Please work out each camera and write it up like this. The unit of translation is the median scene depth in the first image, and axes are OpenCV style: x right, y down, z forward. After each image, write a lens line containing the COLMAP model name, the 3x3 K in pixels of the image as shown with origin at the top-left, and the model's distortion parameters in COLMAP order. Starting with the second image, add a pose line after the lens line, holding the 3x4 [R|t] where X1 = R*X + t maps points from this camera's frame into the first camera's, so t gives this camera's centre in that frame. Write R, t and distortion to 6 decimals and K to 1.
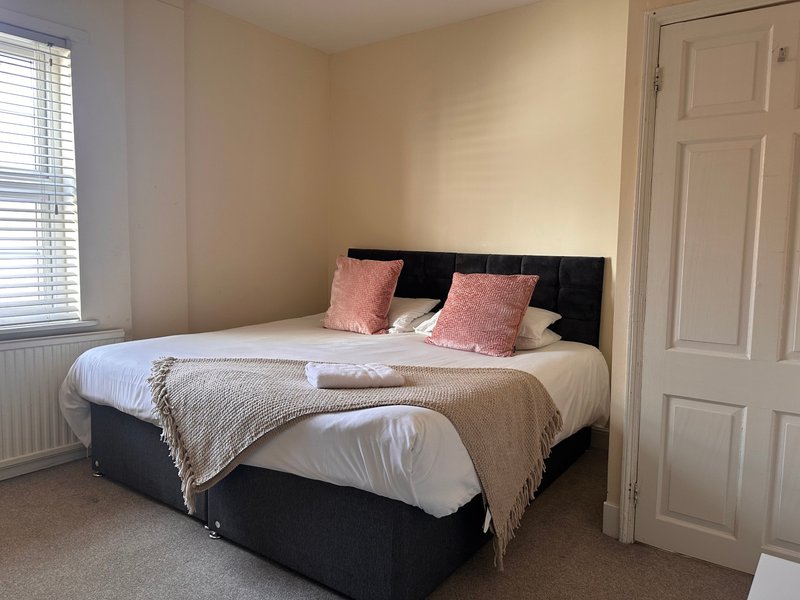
lens RADIAL K [[572.8, 0, 400.0], [0, 572.8, 300.0], [0, 0, 1]] dist [-0.000270, -0.001920]
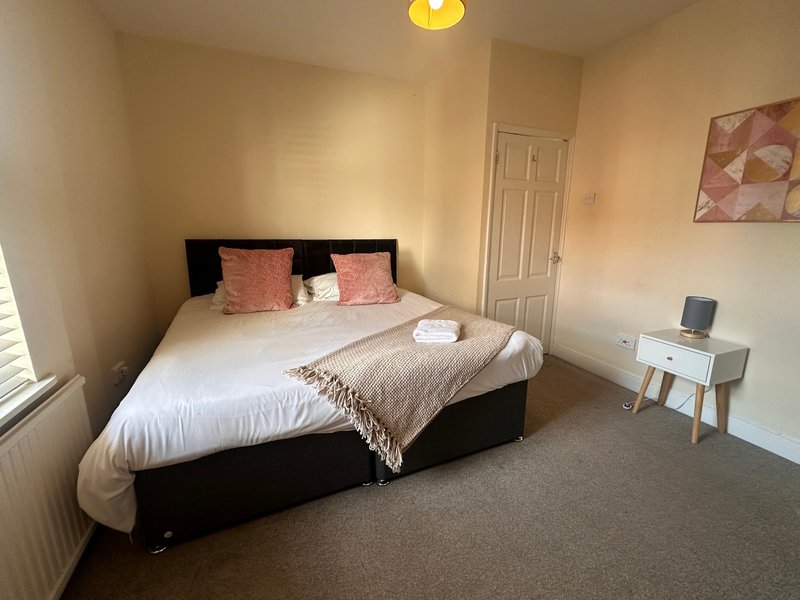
lens RADIAL K [[342.1, 0, 400.0], [0, 342.1, 300.0], [0, 0, 1]] dist [0.000875, -0.000038]
pose [[0.509750, -0.203558, 0.835894, -0.905328], [0.083985, 0.978739, 0.187127, -0.129386], [-0.856214, -0.025185, 0.516008, 0.622367]]
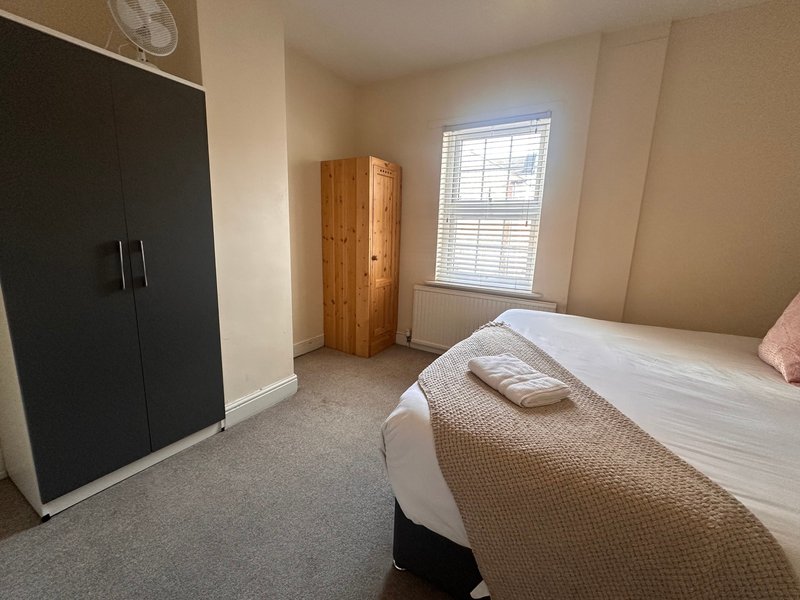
lens RADIAL K [[342.1, 0, 400.0], [0, 342.1, 300.0], [0, 0, 1]] dist [0.000875, -0.000038]
pose [[0.093369, 0.182669, -0.978731, 0.497547], [-0.130435, 0.976797, 0.169865, -0.081841], [0.987051, 0.111800, 0.115029, 0.726154]]
